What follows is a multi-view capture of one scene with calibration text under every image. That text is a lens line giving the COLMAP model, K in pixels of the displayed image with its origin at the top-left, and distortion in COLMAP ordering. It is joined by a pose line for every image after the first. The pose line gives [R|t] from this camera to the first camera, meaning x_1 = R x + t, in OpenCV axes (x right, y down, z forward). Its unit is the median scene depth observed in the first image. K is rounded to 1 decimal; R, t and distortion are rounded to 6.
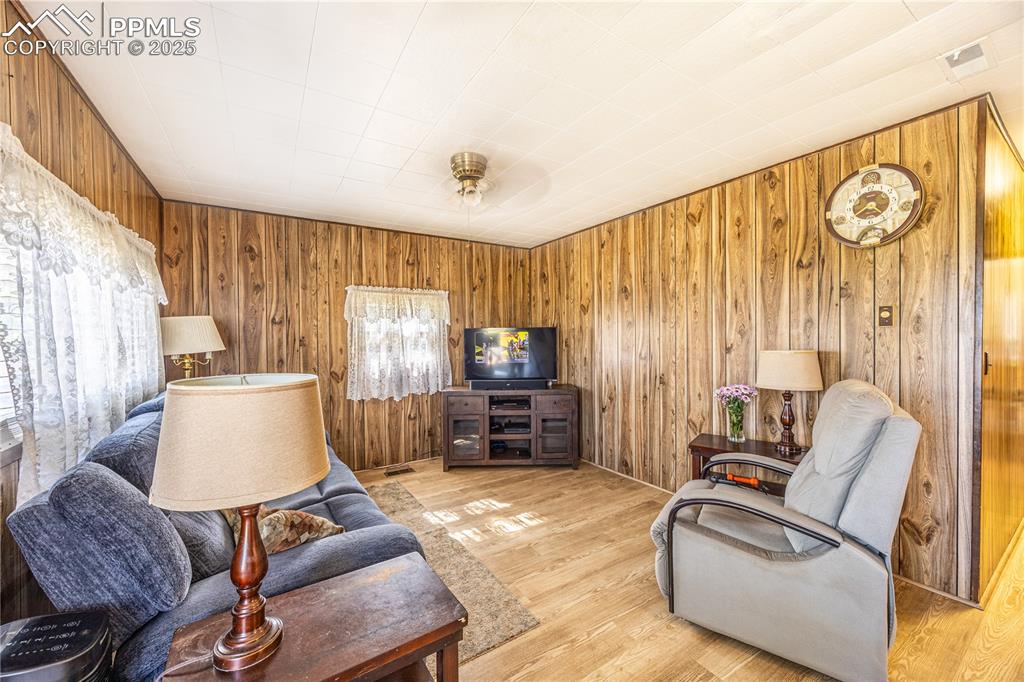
lens RADIAL K [[380.4, 0, 500.4], [0, 380.4, 345.4], [0, 0, 1]] dist [-0.001639, 0.000263]
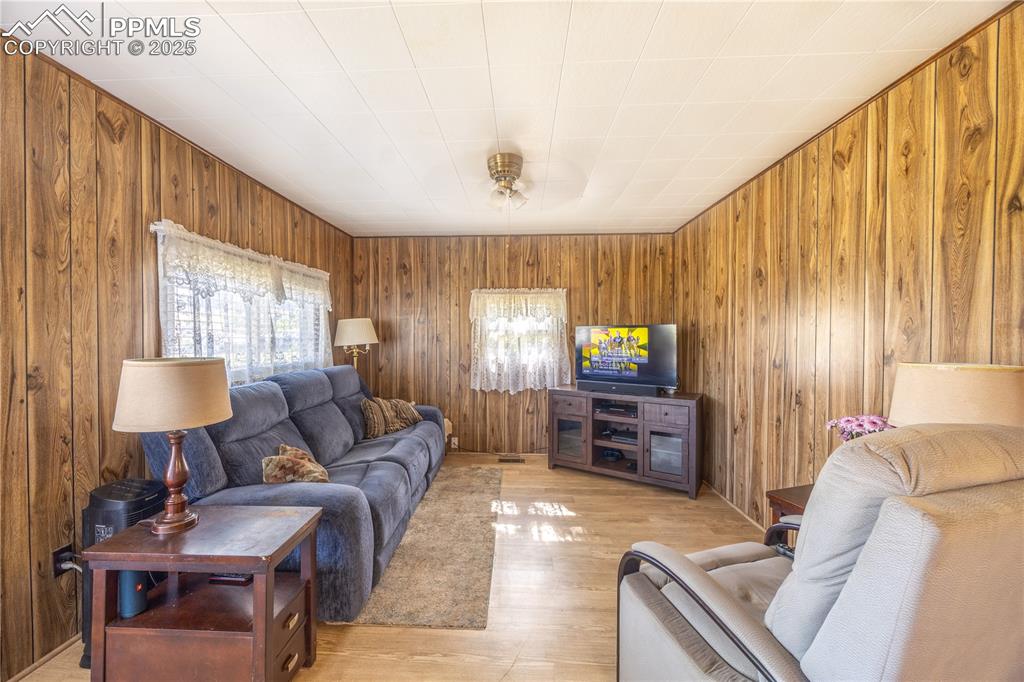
lens RADIAL K [[380.4, 0, 500.4], [0, 380.4, 345.4], [0, 0, 1]] dist [-0.001639, 0.000263]
pose [[0.829824, 0.023269, -0.557540, 0.329122], [-0.020158, 0.999728, 0.011721, -0.004062], [0.557661, 0.001513, 0.830067, 0.103154]]
